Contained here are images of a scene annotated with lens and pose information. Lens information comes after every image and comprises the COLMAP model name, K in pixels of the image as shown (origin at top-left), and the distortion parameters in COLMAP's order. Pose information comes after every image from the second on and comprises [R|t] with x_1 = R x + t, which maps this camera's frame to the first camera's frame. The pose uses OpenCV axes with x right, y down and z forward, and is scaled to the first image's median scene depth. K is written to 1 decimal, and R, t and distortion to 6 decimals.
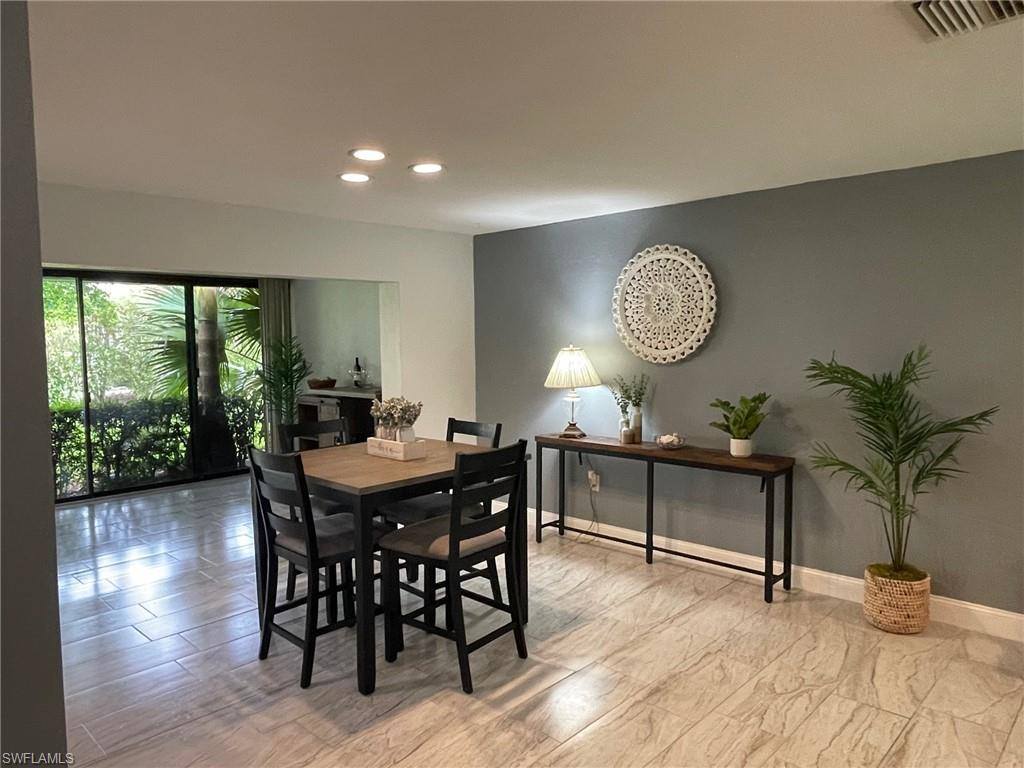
lens RADIAL K [[687.2, 0, 509.8], [0, 687.2, 381.2], [0, 0, 1]] dist [-0.003001, -0.000443]
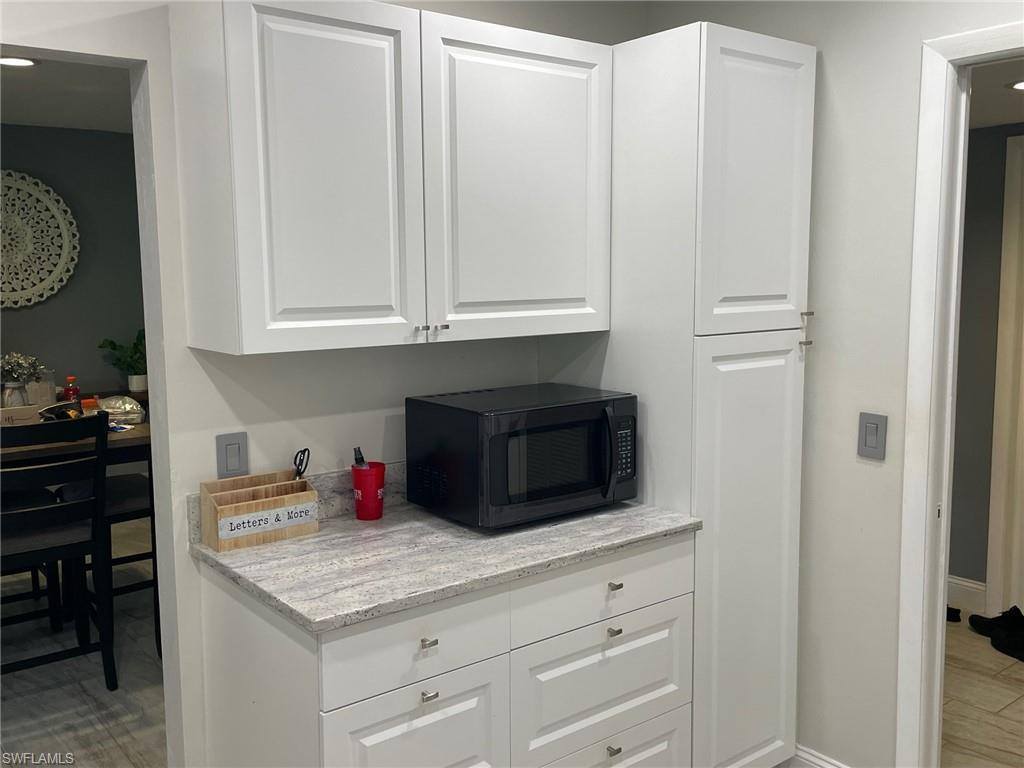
lens RADIAL K [[918.7, 0, 510.1], [0, 918.7, 384.4], [0, 0, 1]] dist [0.001522, 0.003711]
pose [[0.119747, -0.103720, 0.987372, -0.886217], [0.084515, 0.991983, 0.093955, 0.014224], [-0.989201, 0.072197, 0.127553, 0.250115]]
